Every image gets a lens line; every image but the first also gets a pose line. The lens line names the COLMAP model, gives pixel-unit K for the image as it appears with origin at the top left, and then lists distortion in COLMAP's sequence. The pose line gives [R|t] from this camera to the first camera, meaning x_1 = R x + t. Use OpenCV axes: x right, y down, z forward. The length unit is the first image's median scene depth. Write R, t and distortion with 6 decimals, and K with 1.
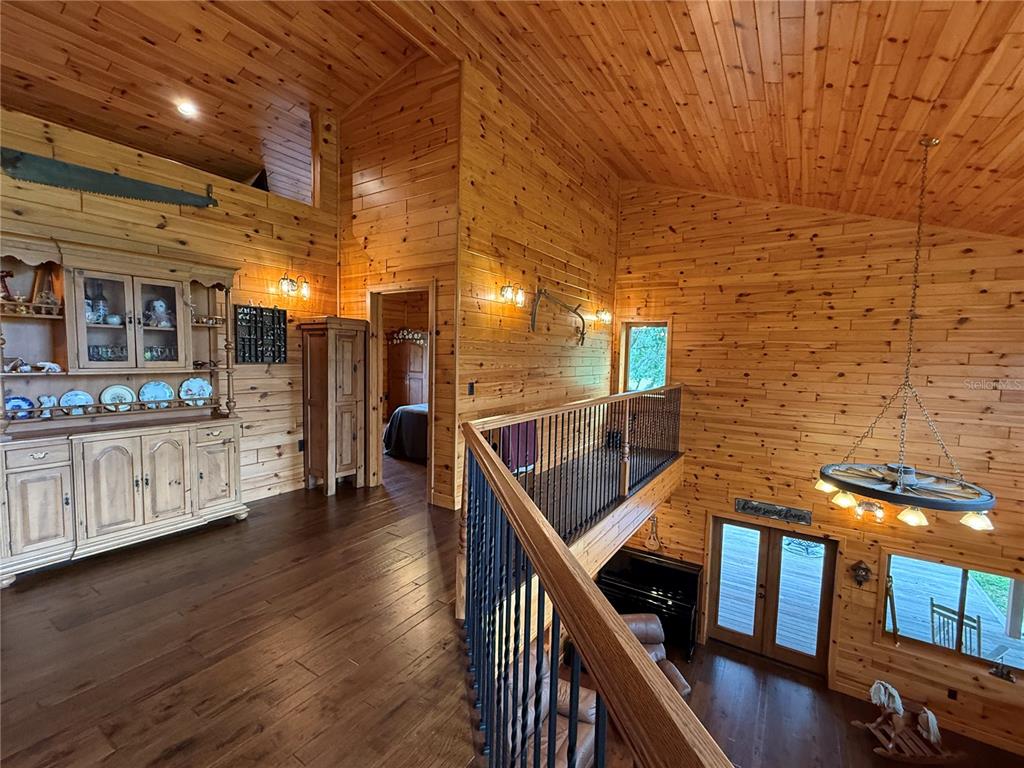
lens RADIAL K [[438.3, 0, 513.3], [0, 438.3, 388.9], [0, 0, 1]] dist [0.001833, 0.000820]
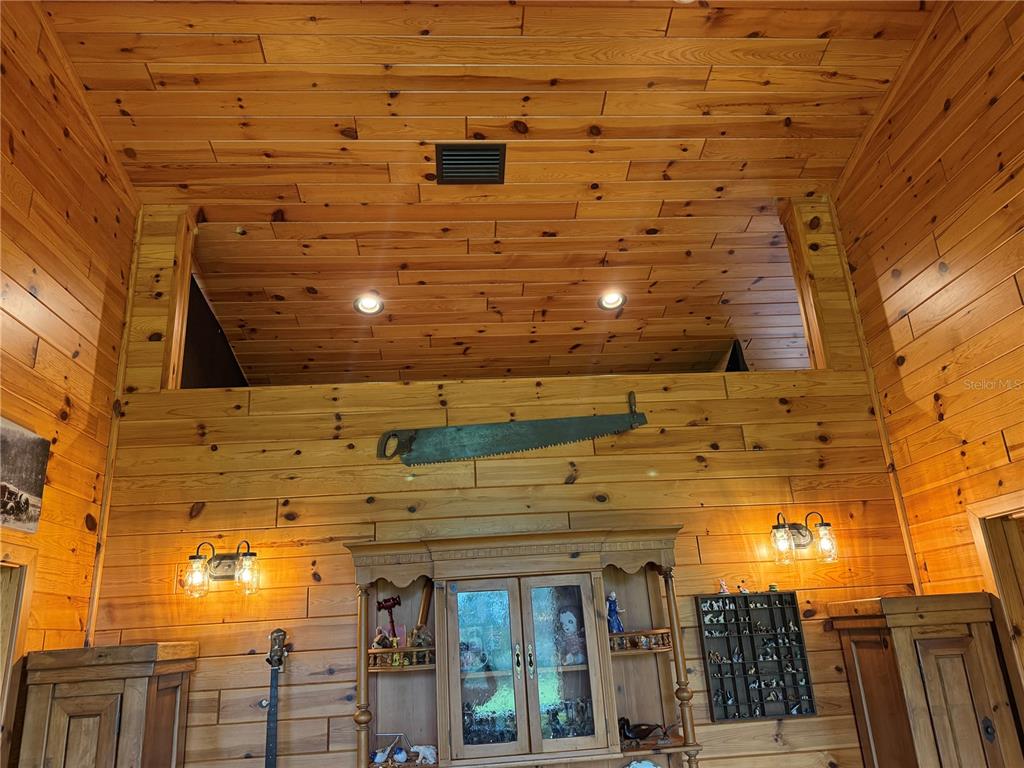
lens RADIAL K [[734.5, 0, 507.2], [0, 734.5, 384.9], [0, 0, 1]] dist [0.042469, -0.047827]
pose [[0.598828, -0.315712, -0.736023, -0.053228], [0.008344, 0.921431, -0.388453, -0.079406], [0.800834, 0.226475, 0.554413, 0.272000]]
